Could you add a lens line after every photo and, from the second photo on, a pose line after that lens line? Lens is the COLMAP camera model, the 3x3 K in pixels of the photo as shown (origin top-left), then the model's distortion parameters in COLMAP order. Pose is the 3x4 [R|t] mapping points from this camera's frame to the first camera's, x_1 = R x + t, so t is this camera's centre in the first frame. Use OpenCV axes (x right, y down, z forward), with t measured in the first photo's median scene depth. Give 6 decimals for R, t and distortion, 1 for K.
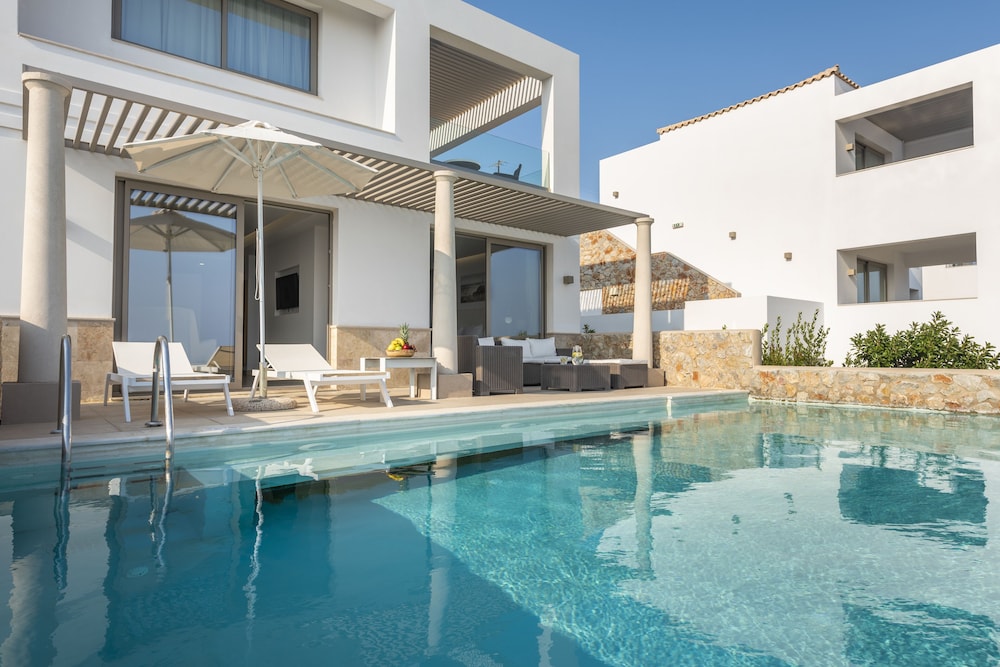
lens RADIAL K [[577.9, 0, 495.0], [0, 577.9, 337.8], [0, 0, 1]] dist [0.038025, -0.000941]
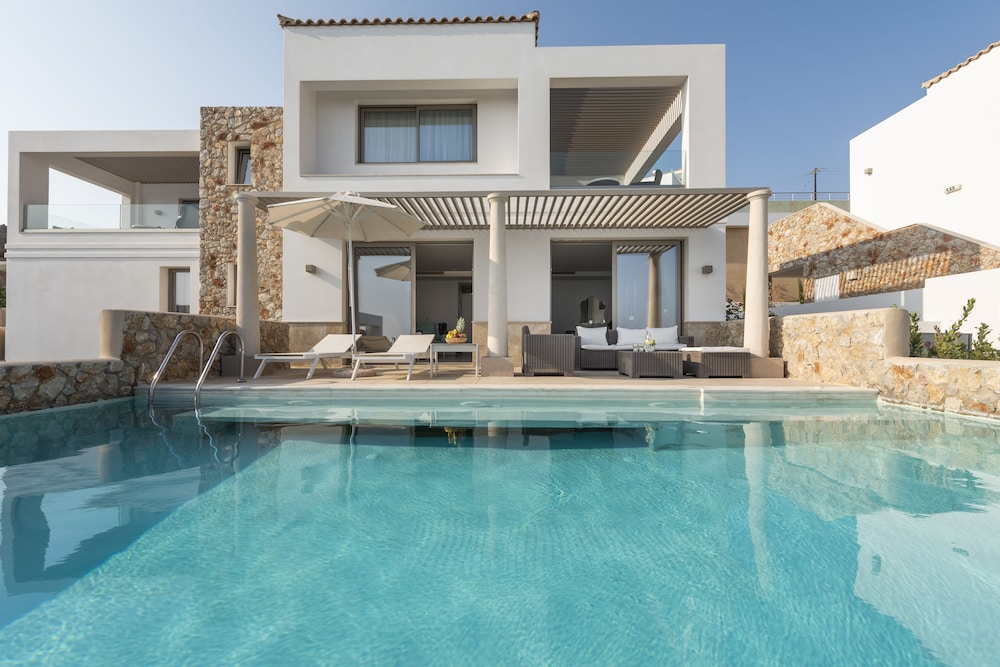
lens RADIAL K [[394.7, 0, 503.8], [0, 394.7, 338.7], [0, 0, 1]] dist [0.011936, -0.000919]
pose [[0.773447, -0.003999, -0.633848, 0.318955], [0.016059, 0.999783, 0.013287, 0.008280], [0.633657, -0.020456, 0.773344, 0.244876]]
